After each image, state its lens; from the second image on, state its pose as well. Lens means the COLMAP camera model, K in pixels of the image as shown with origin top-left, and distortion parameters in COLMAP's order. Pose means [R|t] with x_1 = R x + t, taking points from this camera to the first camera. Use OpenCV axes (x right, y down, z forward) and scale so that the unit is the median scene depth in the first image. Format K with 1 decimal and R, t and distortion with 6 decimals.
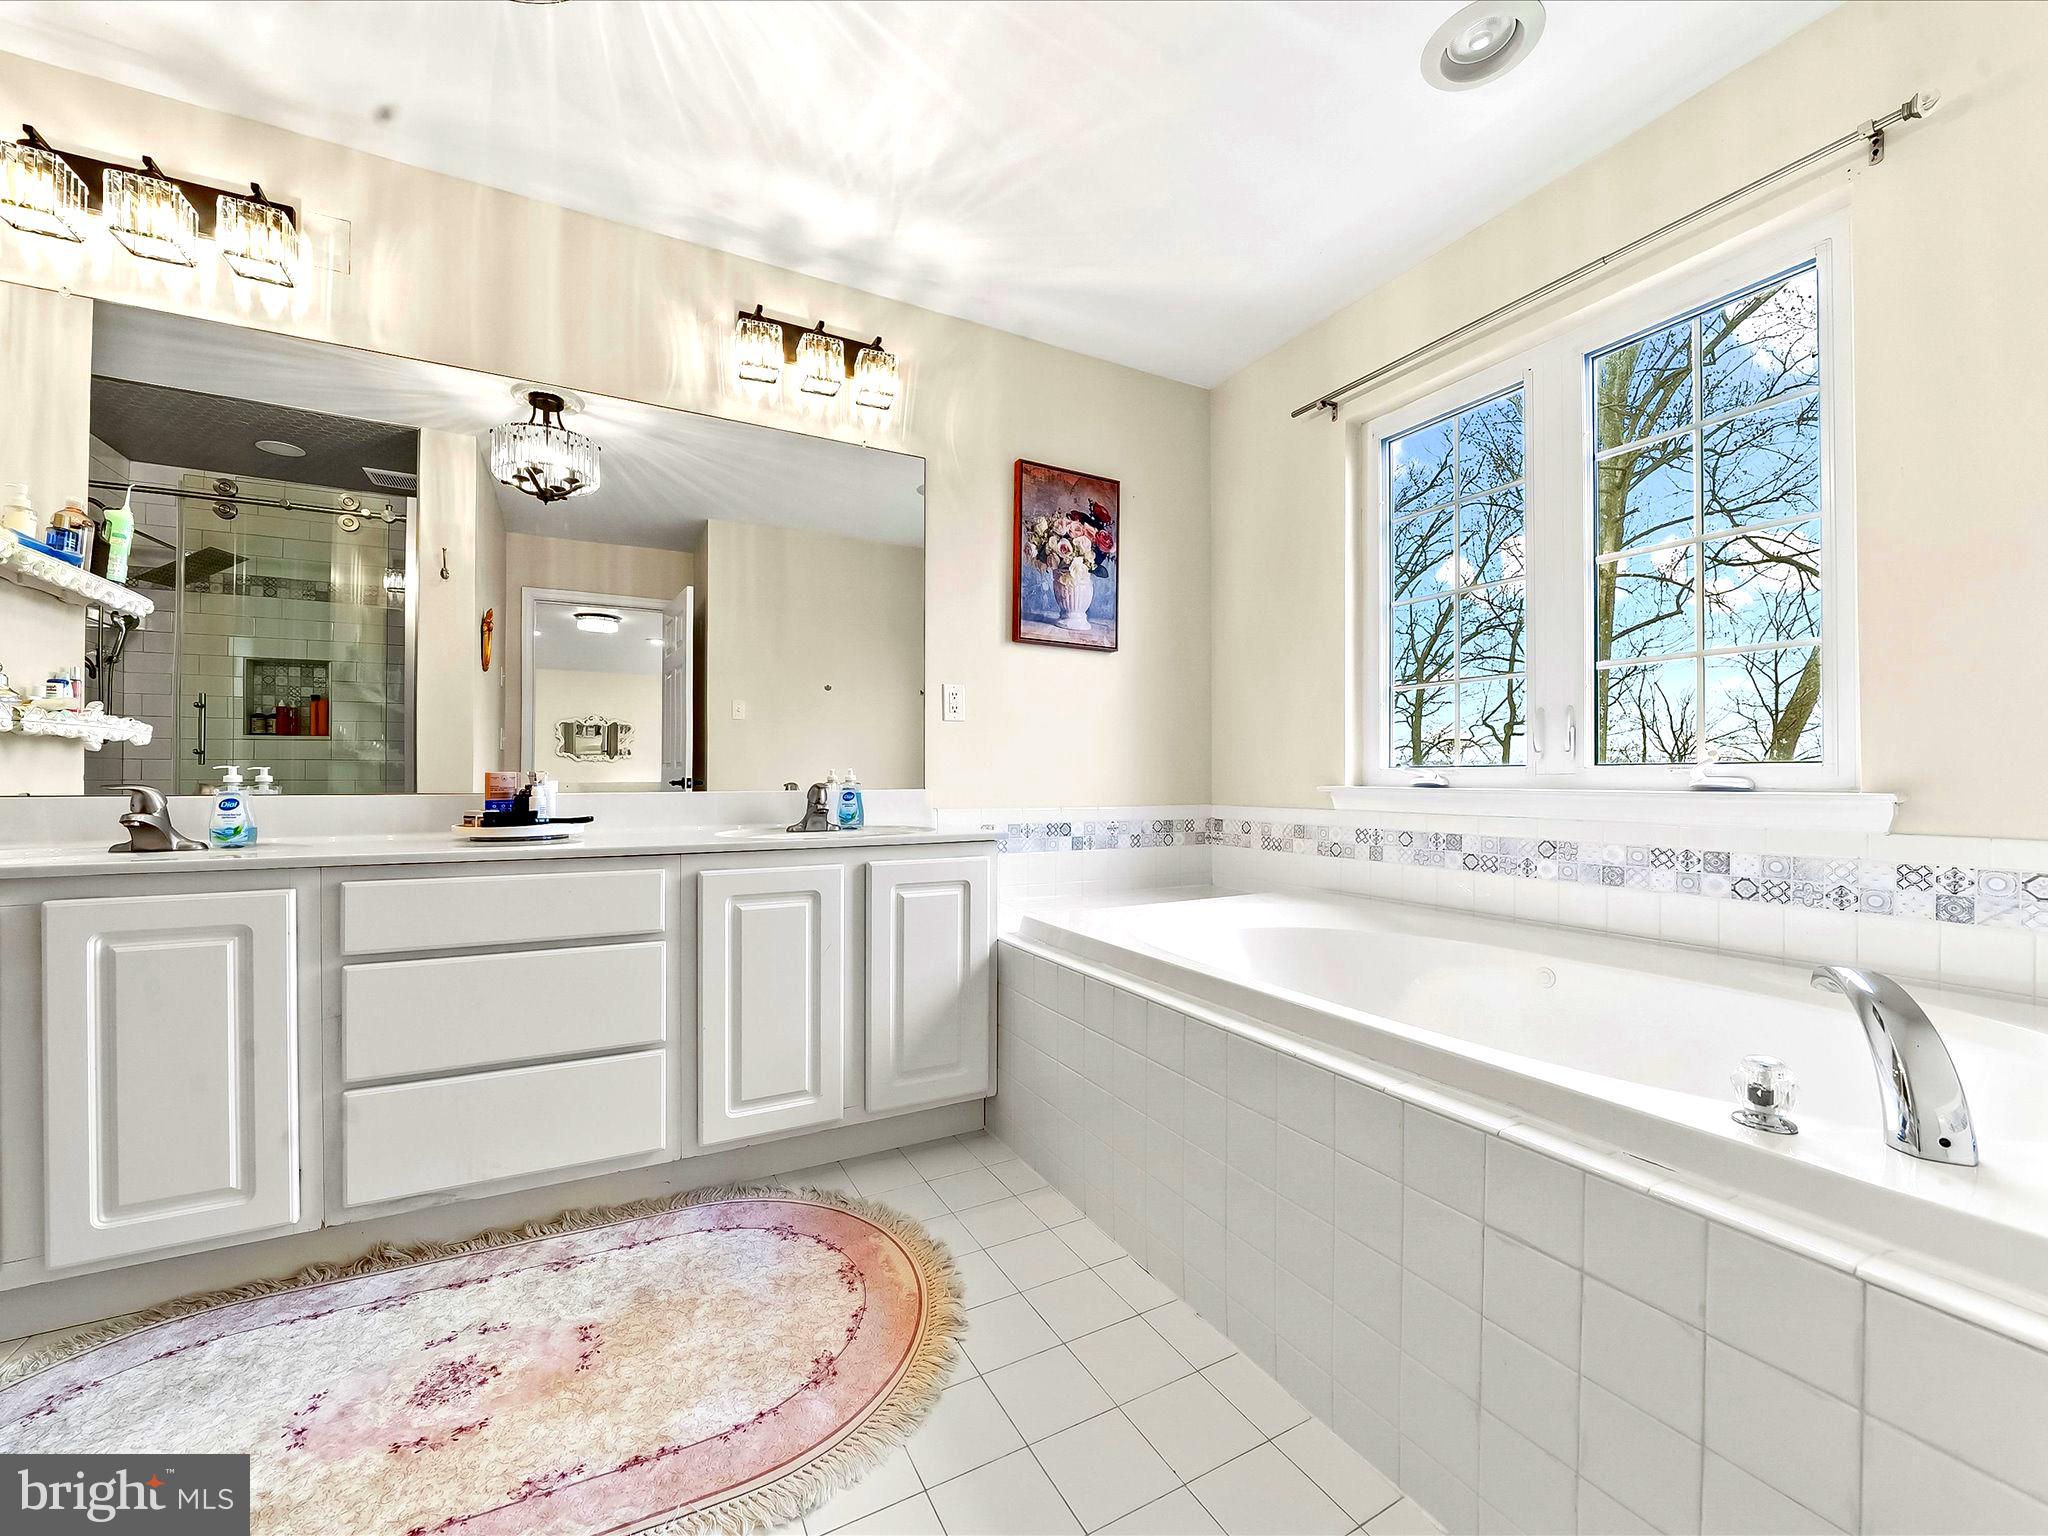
lens RADIAL K [[816.3, 0, 1022.5], [0, 816.3, 779.8], [0, 0, 1]] dist [-0.014009, 0.000188]
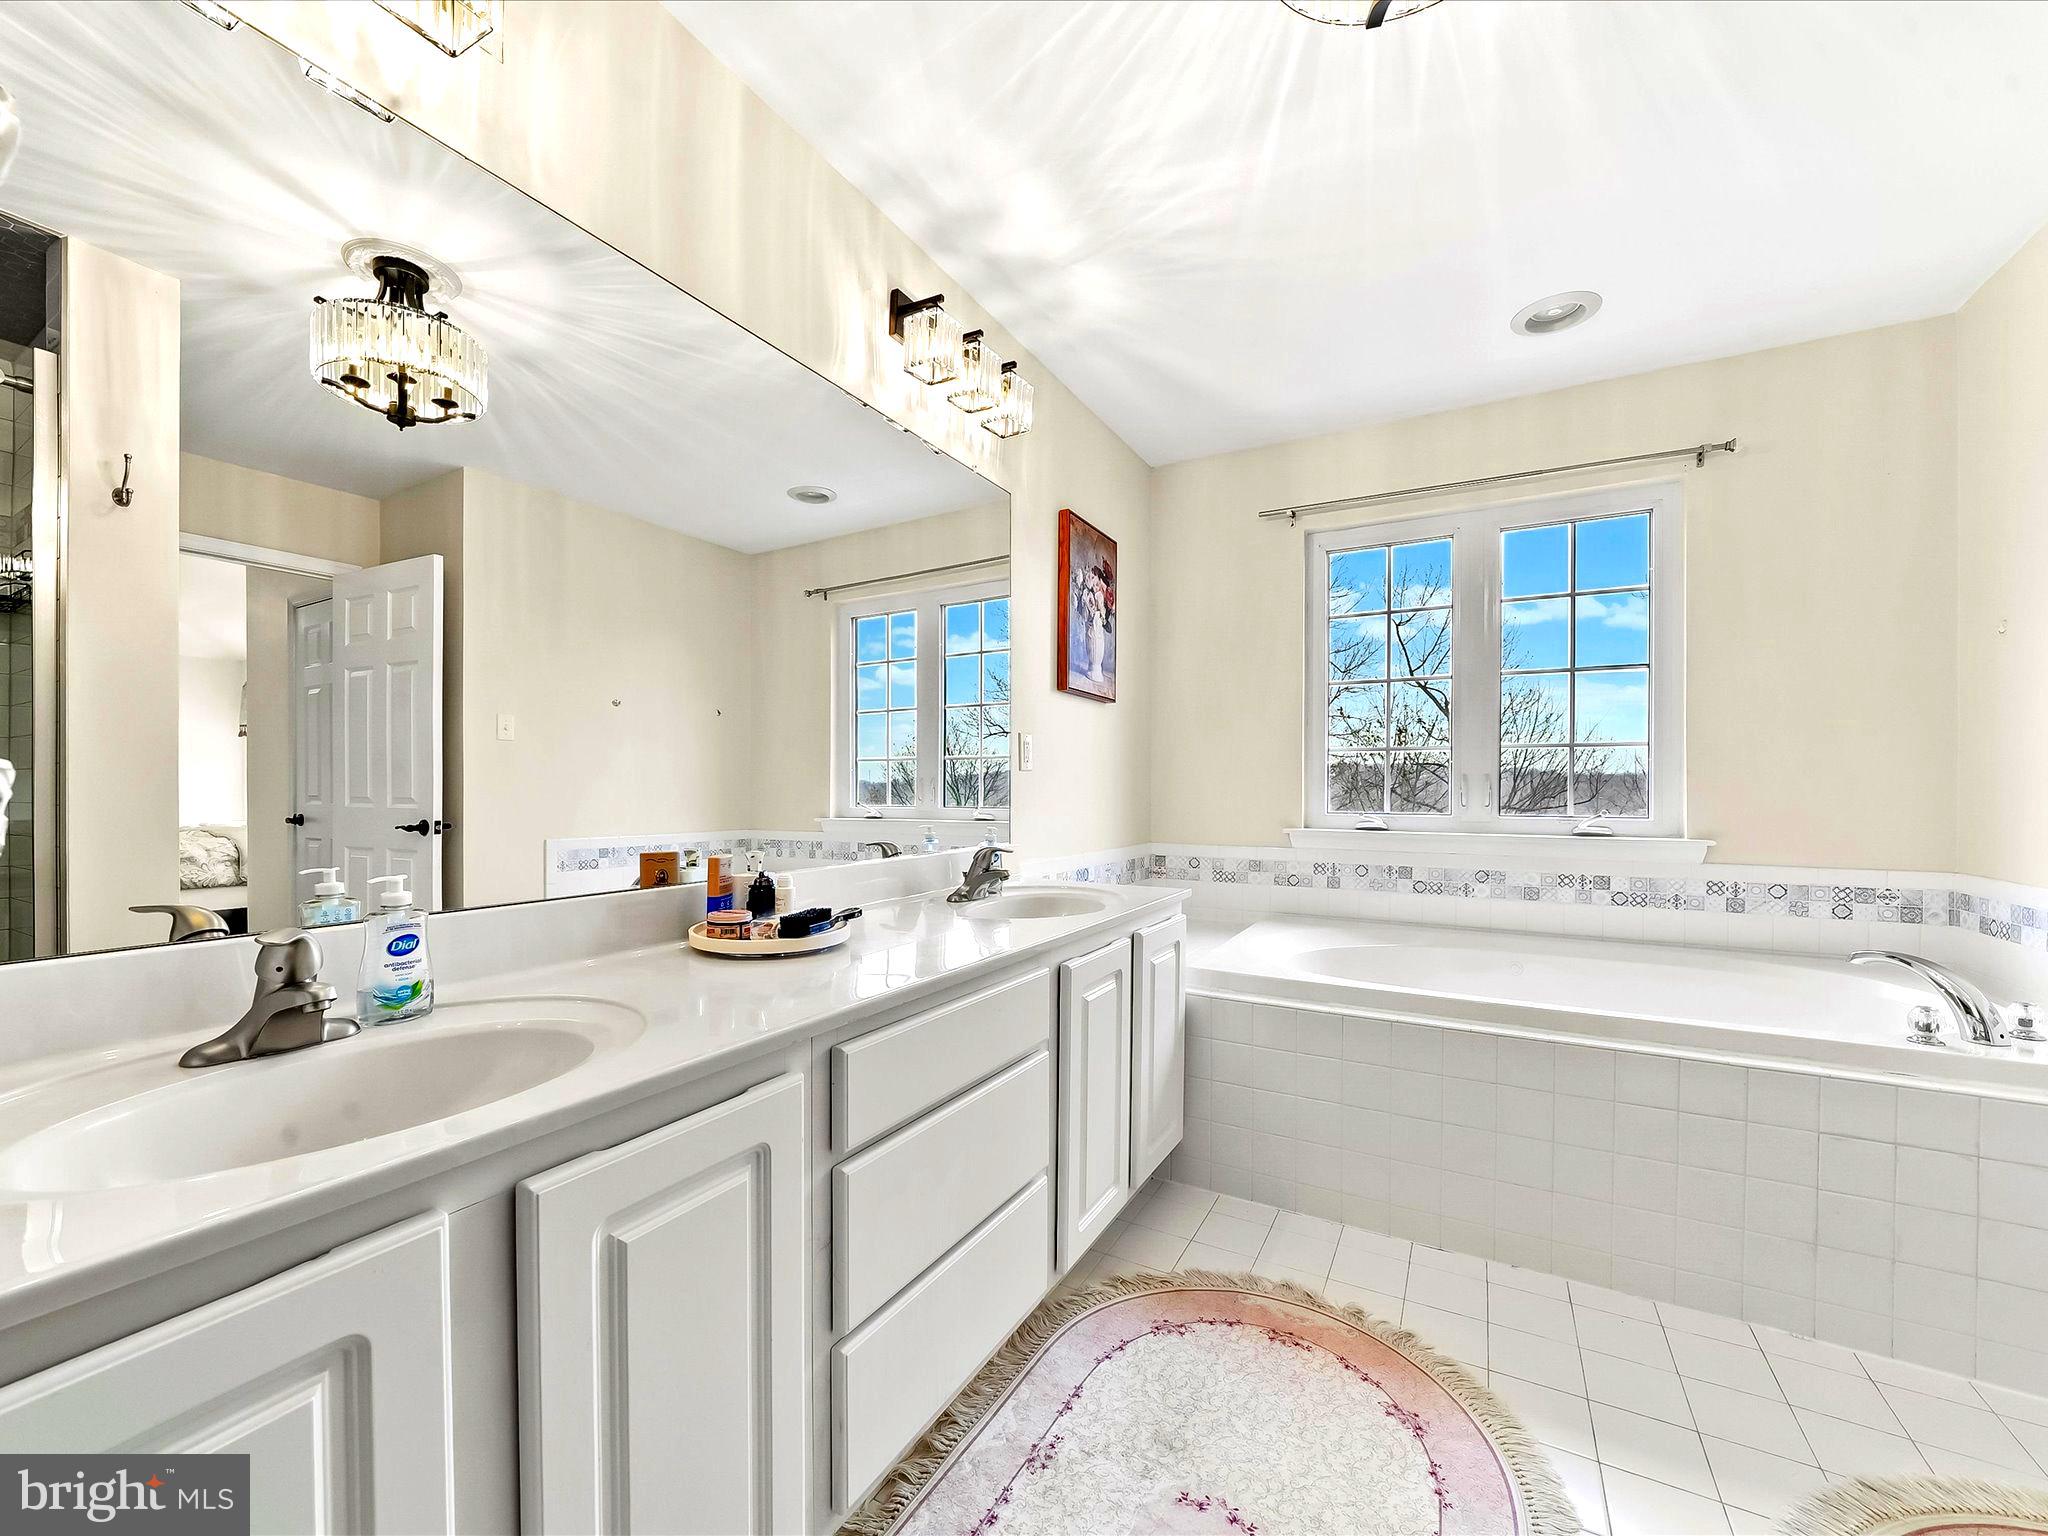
lens RADIAL K [[812.1, 0, 1025.3], [0, 812.1, 798.9], [0, 0, 1]] dist [-0.023670, 0.005032]
pose [[0.843086, -0.006611, 0.537737, -0.716483], [-0.001288, 0.999897, 0.014312, -0.063084], [-0.537777, -0.012759, 0.842991, 0.226375]]
